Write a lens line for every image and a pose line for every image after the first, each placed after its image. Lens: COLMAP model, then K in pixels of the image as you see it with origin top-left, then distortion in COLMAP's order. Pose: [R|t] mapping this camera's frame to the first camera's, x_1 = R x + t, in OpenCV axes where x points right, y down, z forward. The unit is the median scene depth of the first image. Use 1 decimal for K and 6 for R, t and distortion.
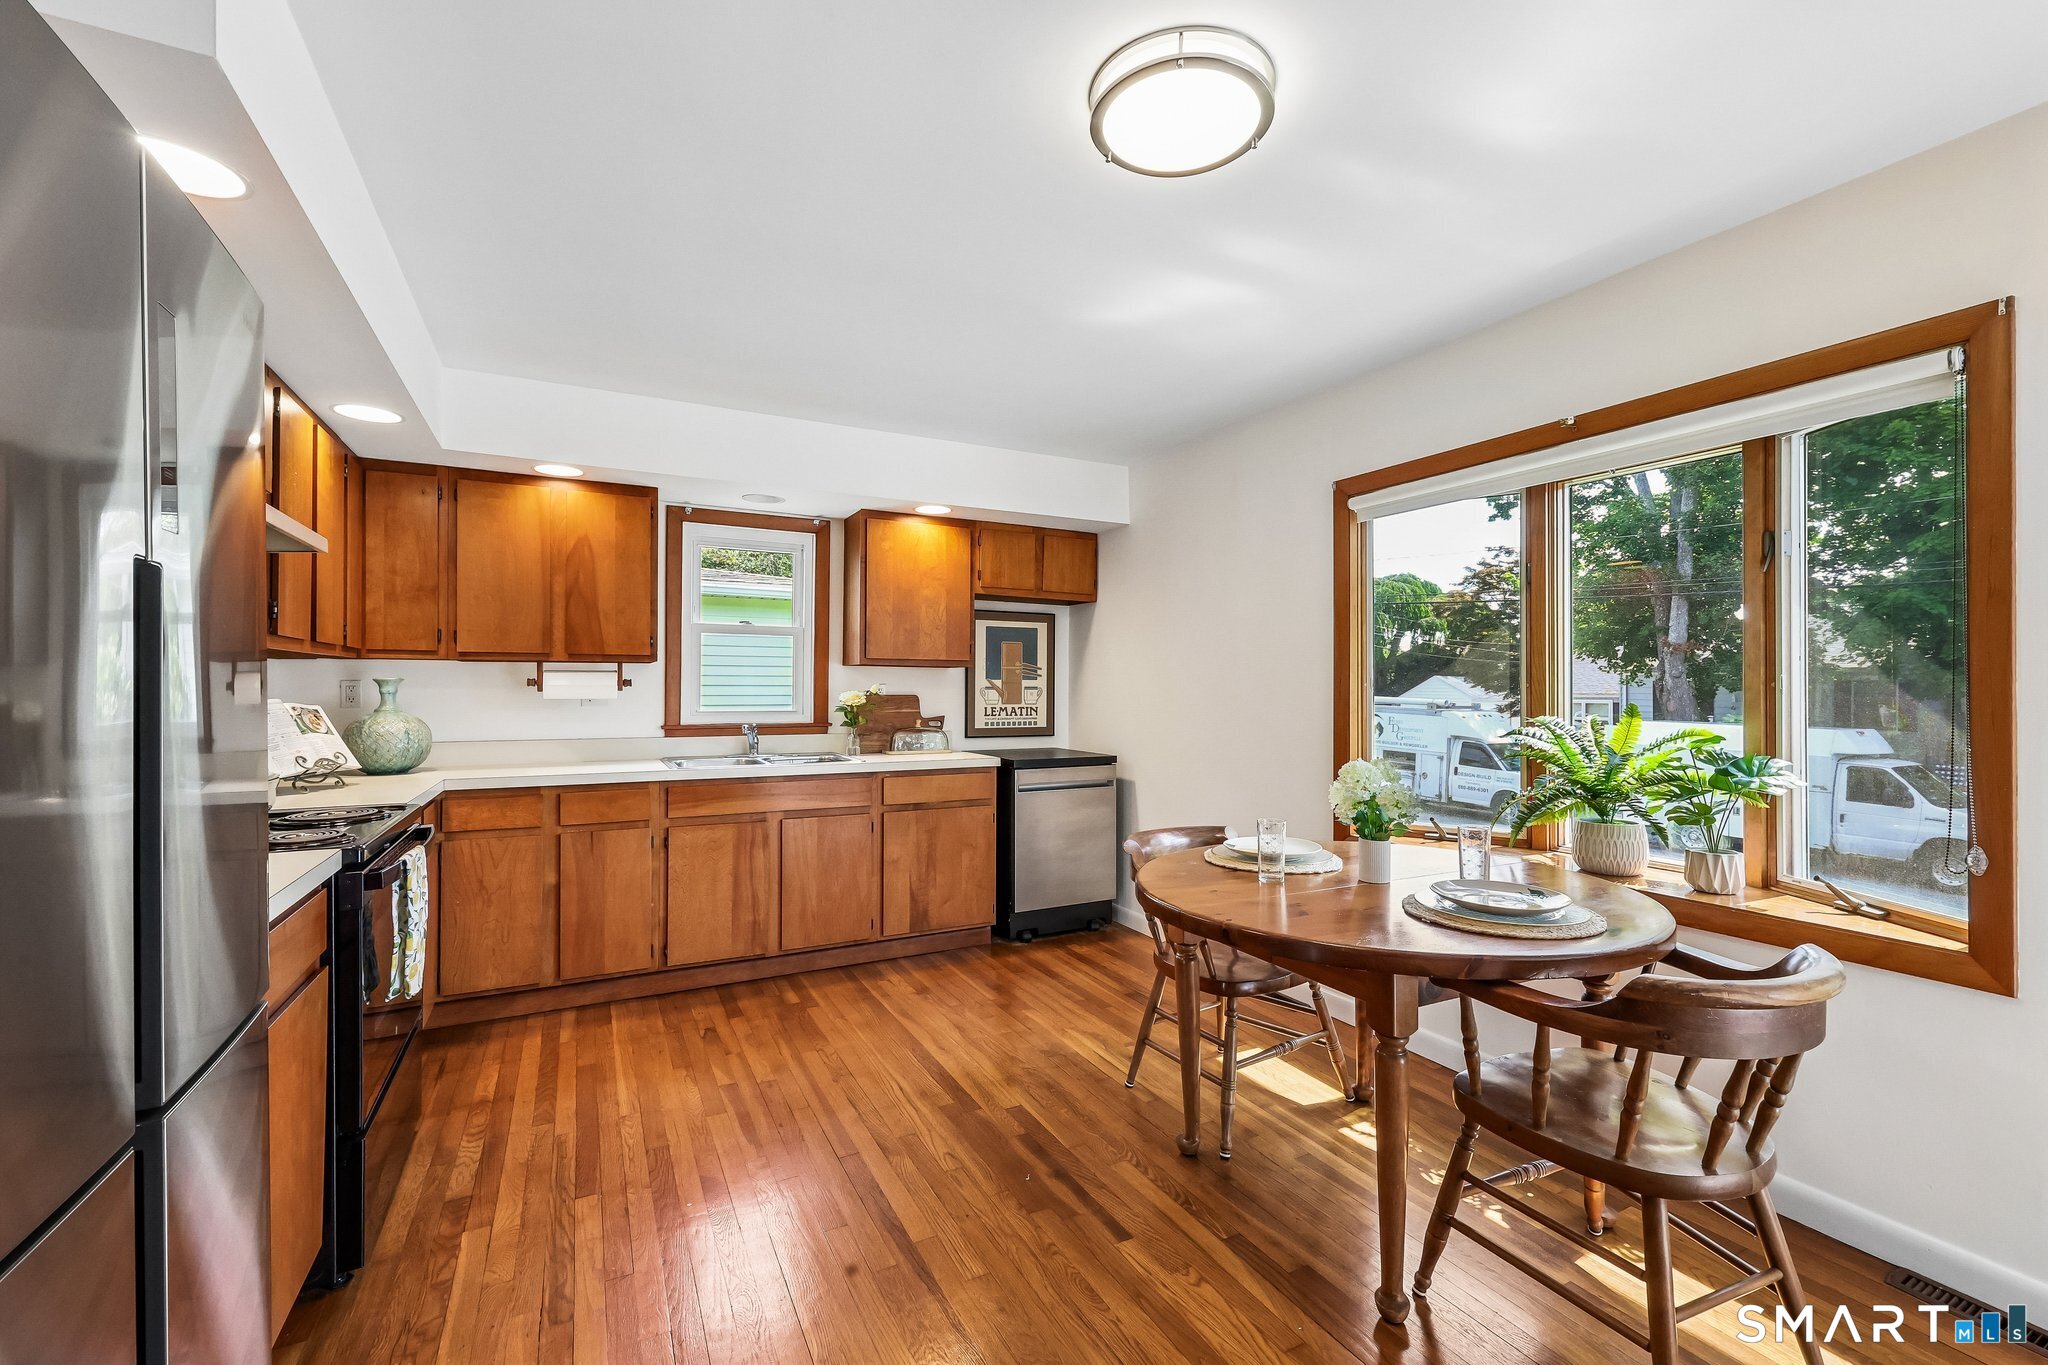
lens RADIAL K [[840.8, 0, 1026.5], [0, 840.8, 691.6], [0, 0, 1]] dist [-0.000442, -0.000081]
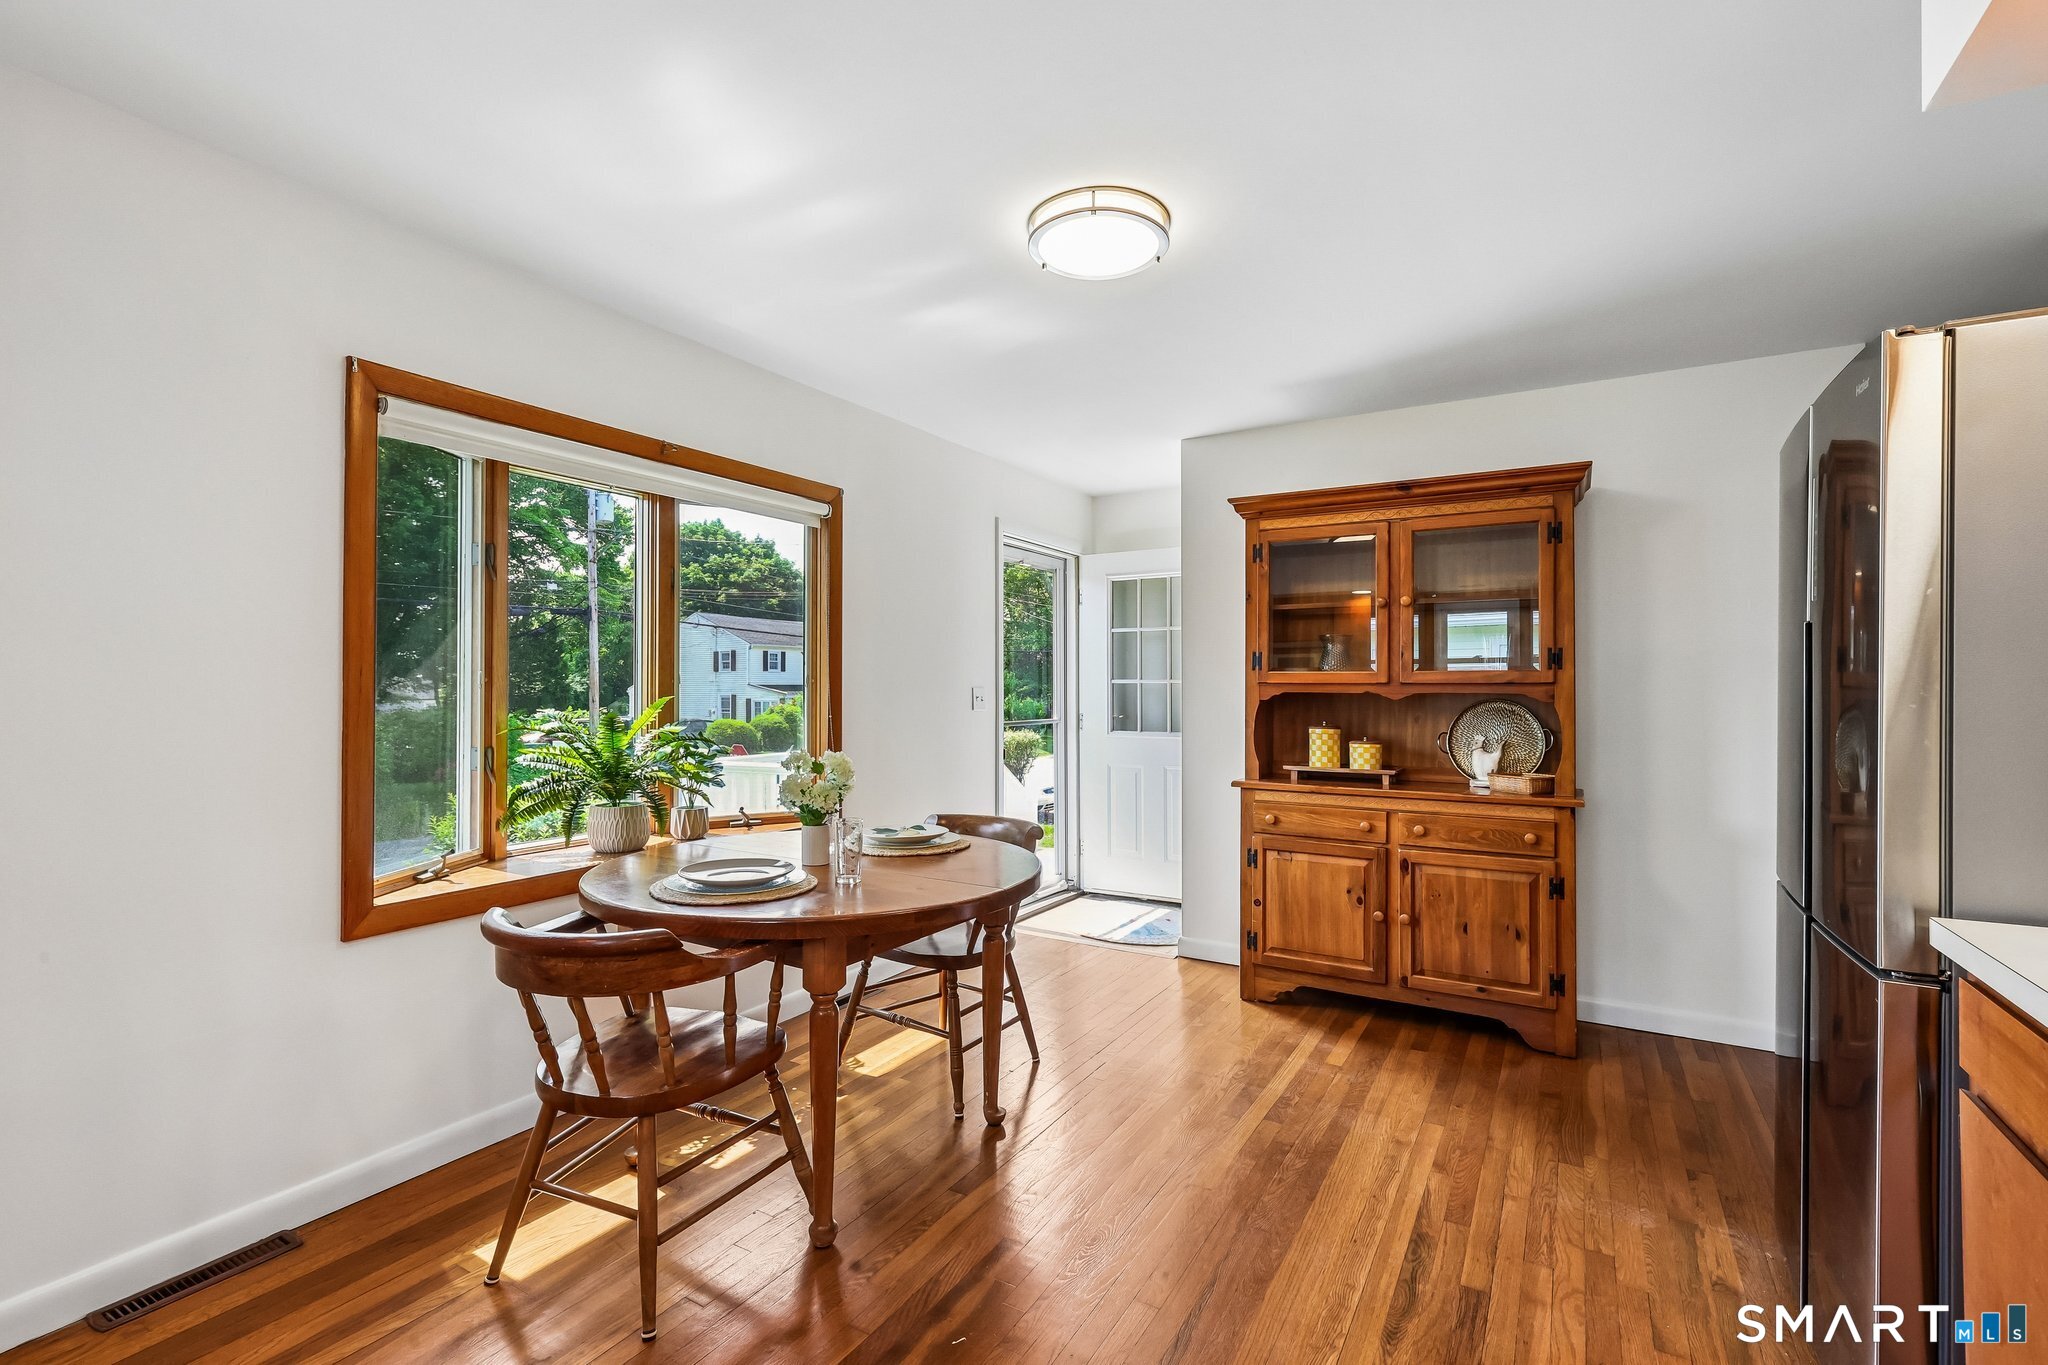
lens RADIAL K [[924.0, 0, 1024.0], [0, 924.0, 682.5], [0, 0, 1]] dist [-0.000809, -0.000143]
pose [[-0.506190, 0.003078, 0.862417, -0.739098], [0.004163, 0.999991, -0.001126, -0.006299], [-0.862412, 0.003020, -0.506198, 1.366917]]
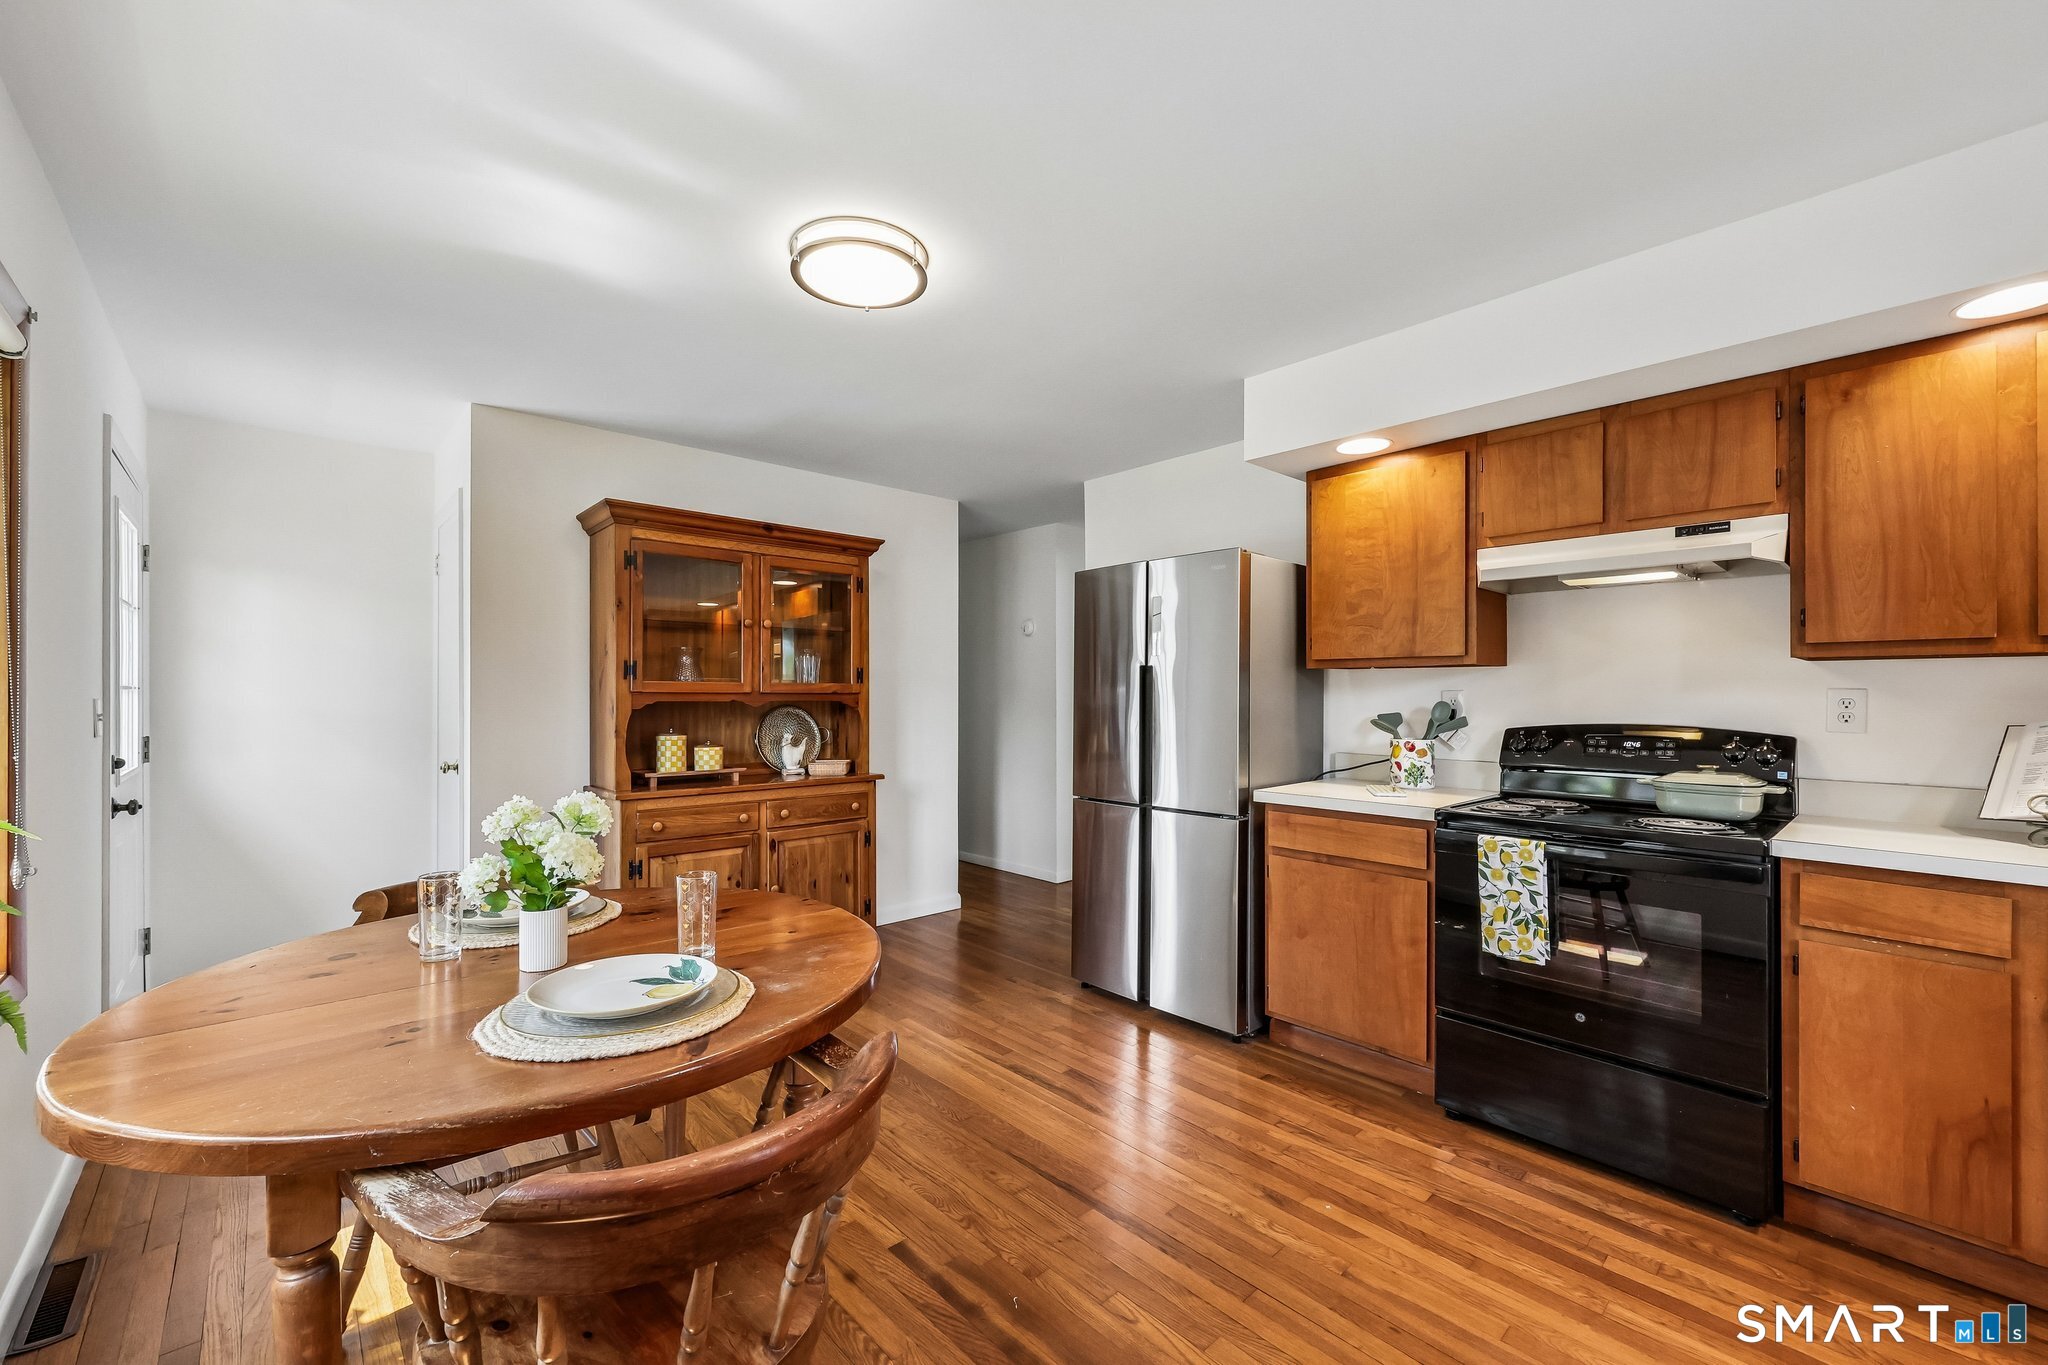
lens RADIAL K [[840.8, 0, 1026.5], [0, 840.8, 691.6], [0, 0, 1]] dist [-0.000442, -0.000081]
pose [[-0.967906, -0.002312, -0.251300, 0.196329], [-0.002679, 0.999996, 0.001116, -0.009609], [0.251297, 0.001753, -0.967909, 1.786737]]
